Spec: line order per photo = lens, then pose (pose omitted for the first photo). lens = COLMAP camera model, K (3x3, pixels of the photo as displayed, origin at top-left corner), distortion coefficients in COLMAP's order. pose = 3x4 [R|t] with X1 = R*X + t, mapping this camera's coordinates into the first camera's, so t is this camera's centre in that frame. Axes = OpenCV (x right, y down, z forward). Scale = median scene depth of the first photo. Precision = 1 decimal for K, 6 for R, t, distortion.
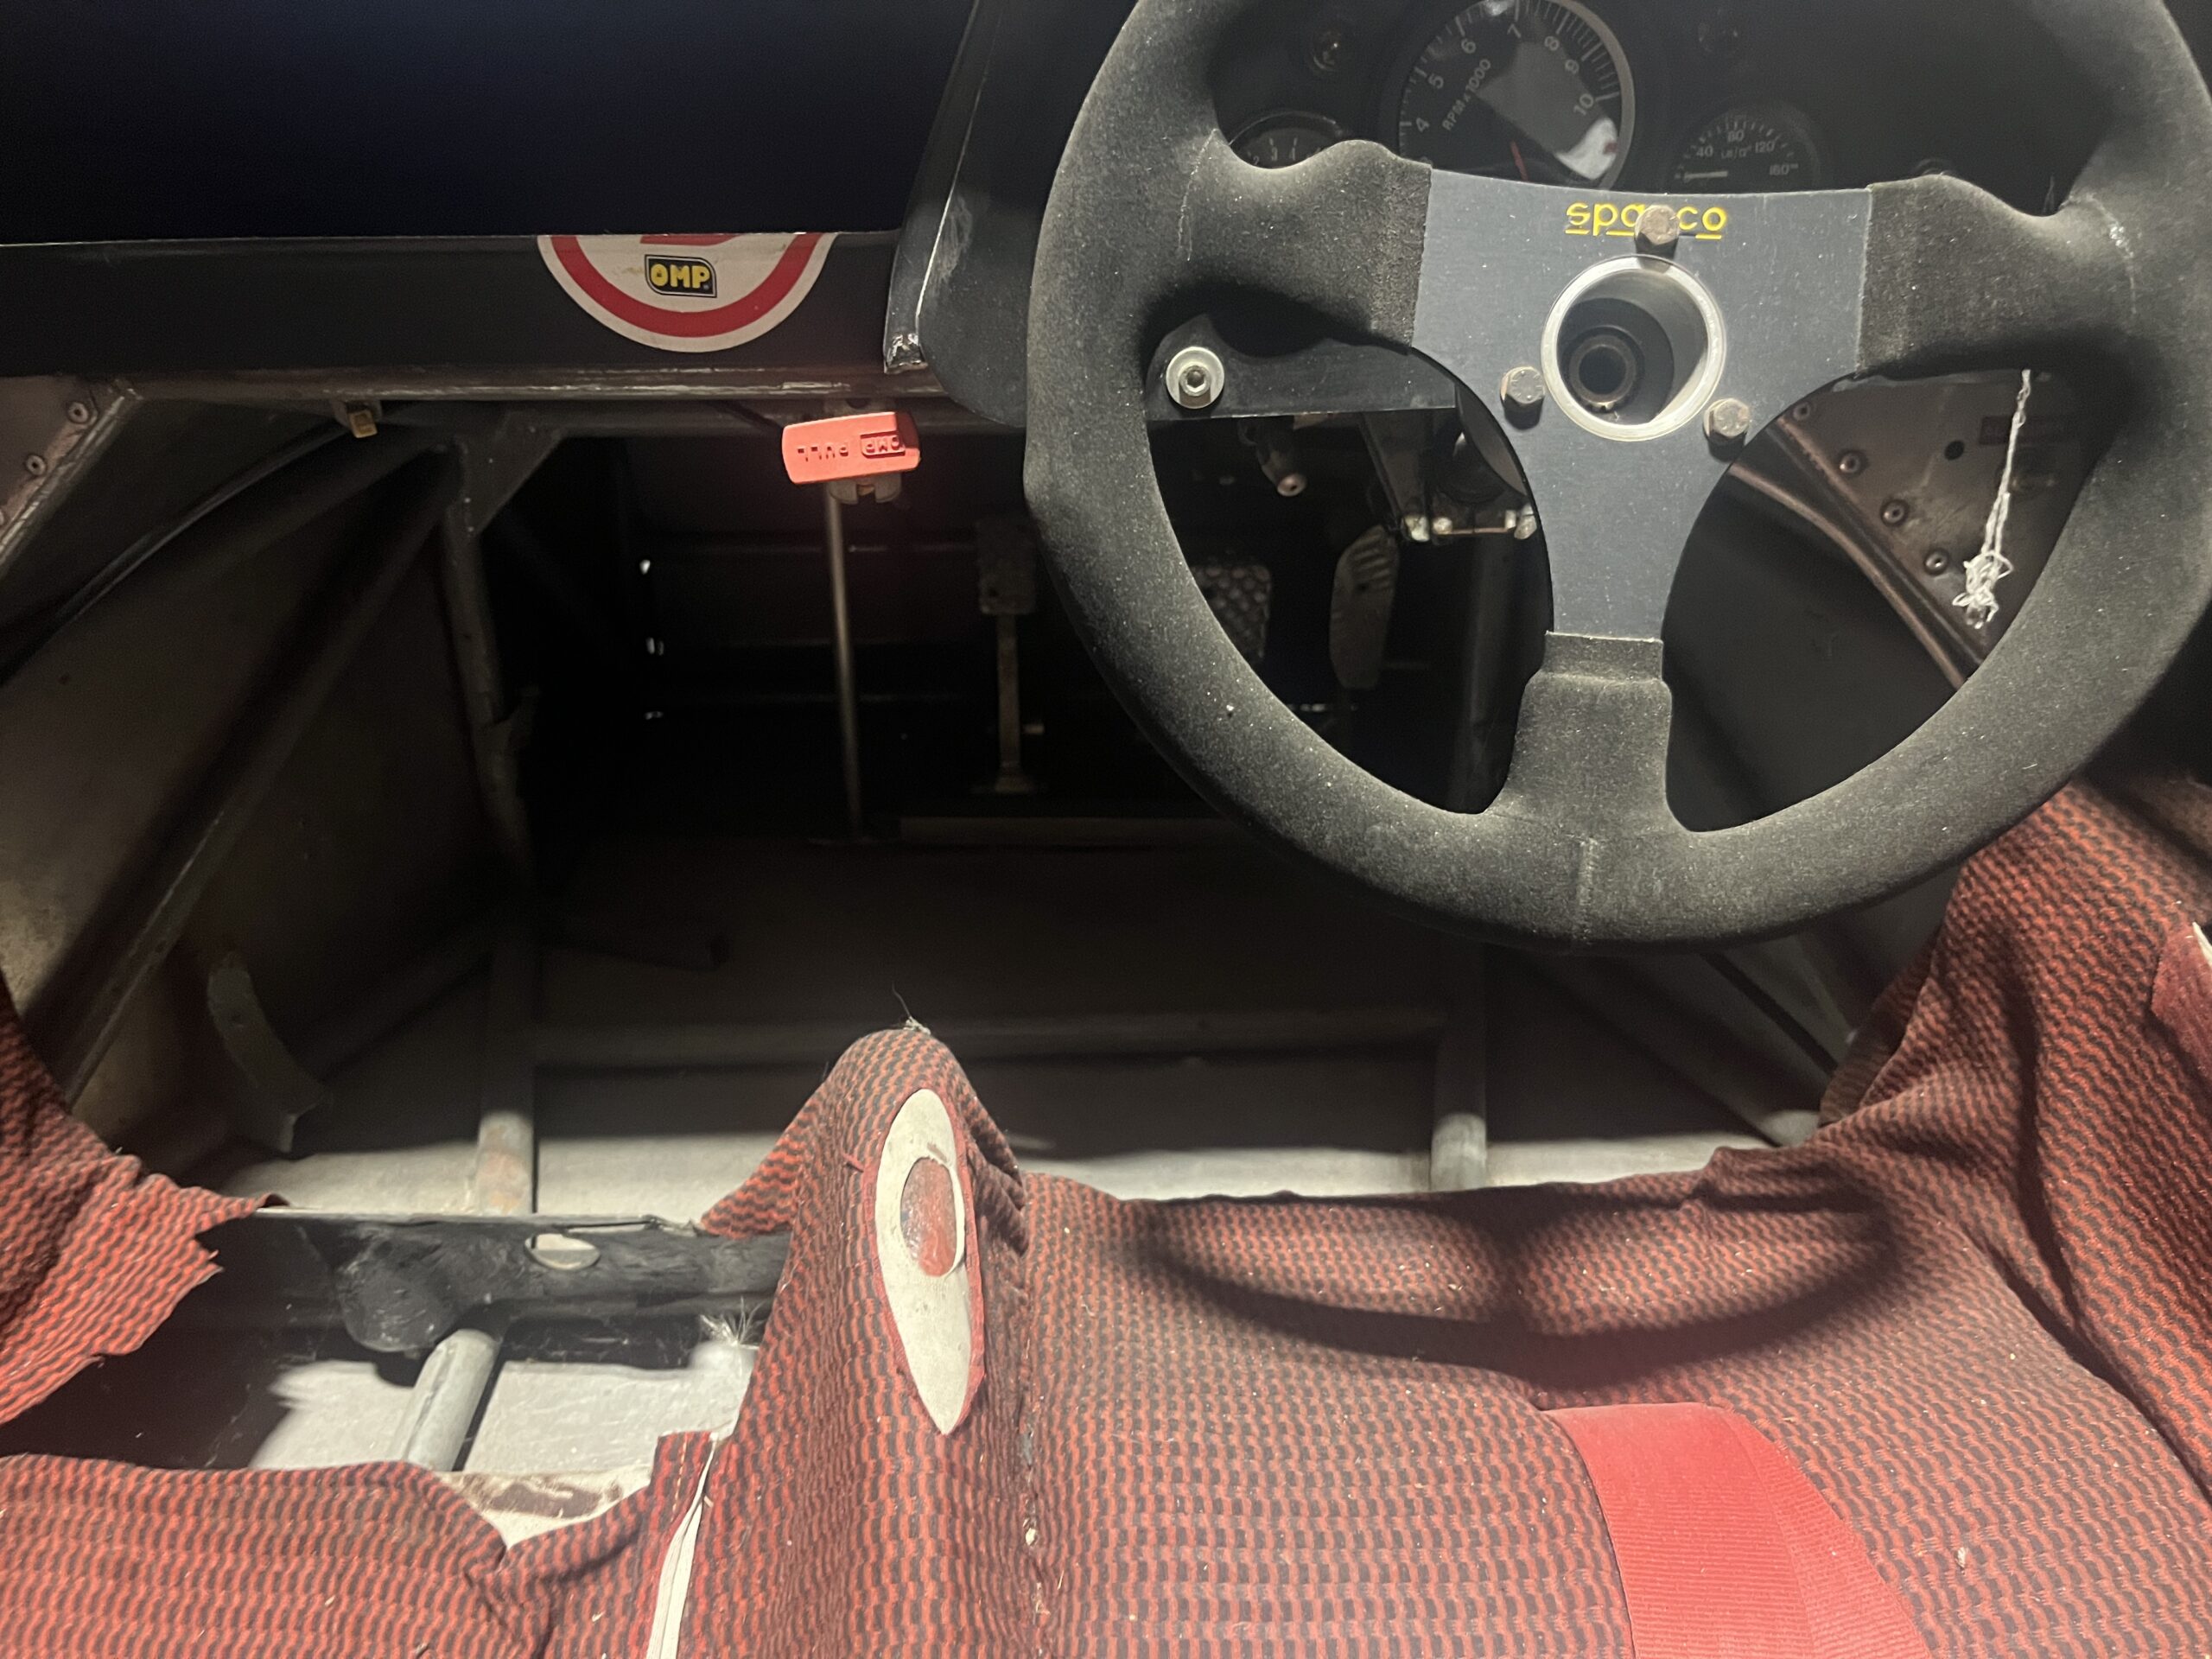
lens RADIAL K [[1736.6, 0, 1106.0], [0, 1736.6, 829.5], [0, 0, 1]] dist [0.019755, -0.052839]
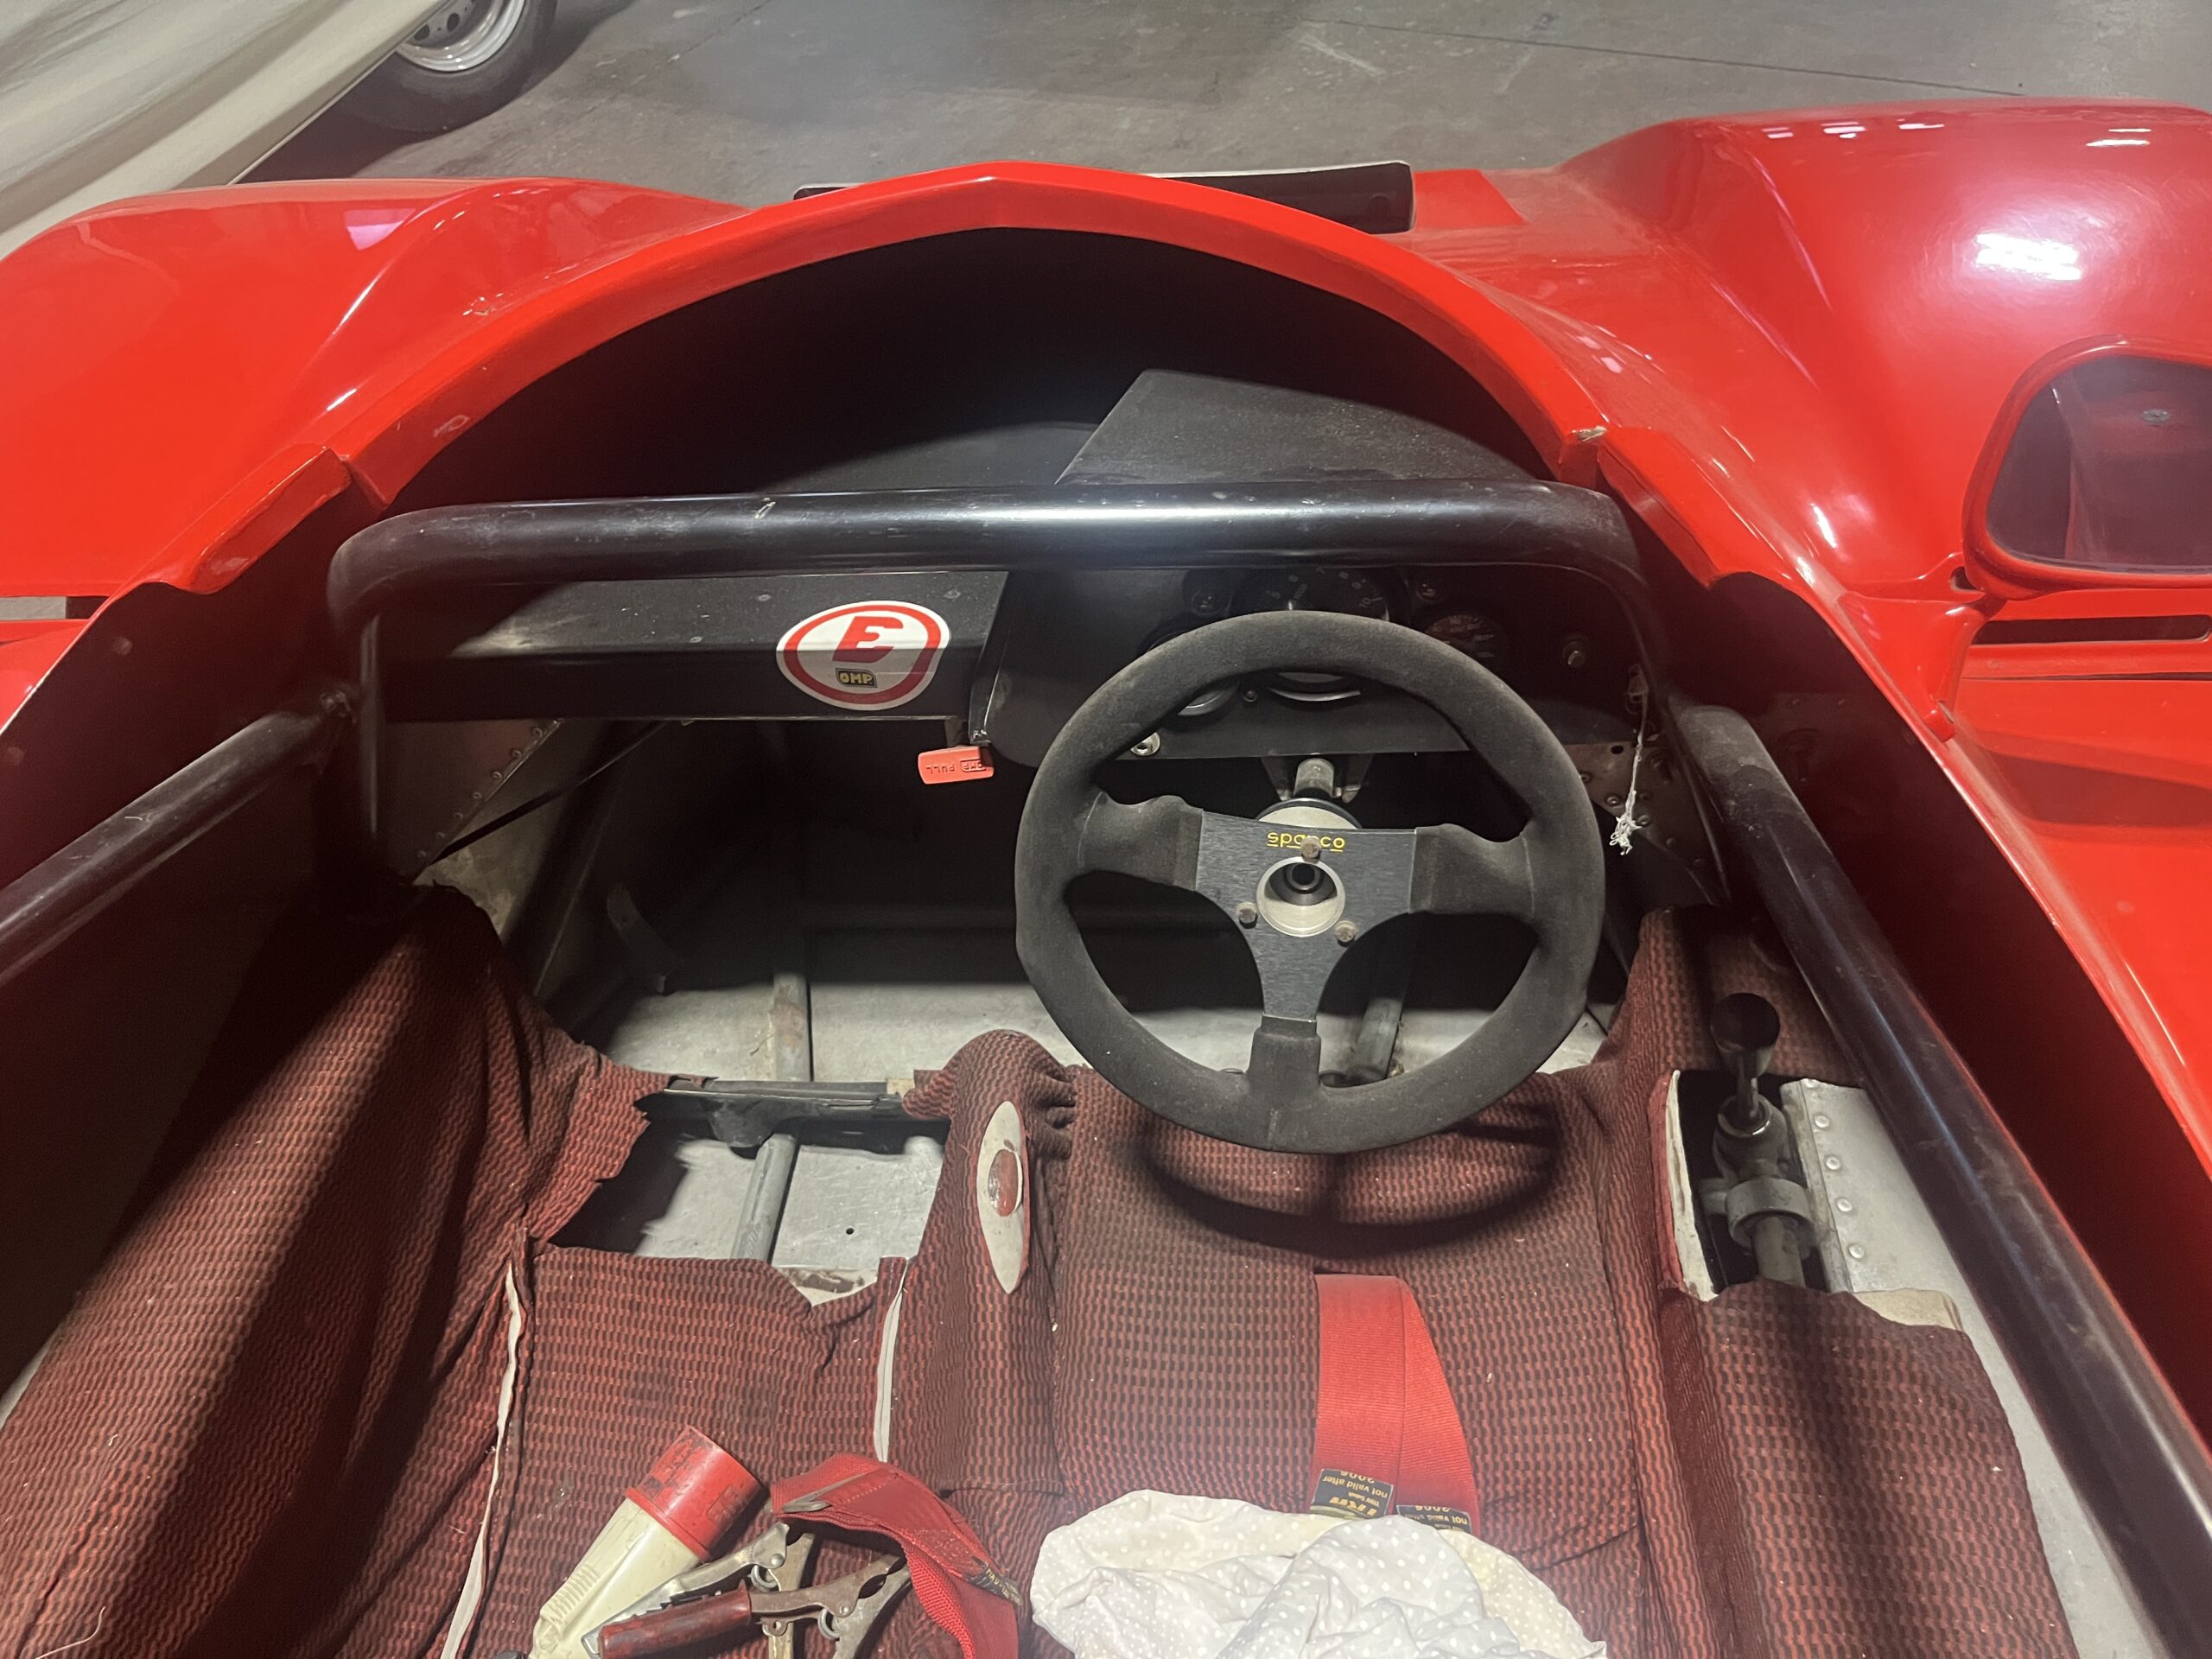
lens RADIAL K [[1695.2, 0, 1106.0], [0, 1695.2, 829.5], [0, 0, 1]] dist [-0.002709, -0.000755]
pose [[0.991107, 0.024897, -0.130715, 0.253399], [0.015796, 0.953382, 0.301353, -0.731435], [0.132124, -0.300738, 0.944510, -0.690325]]
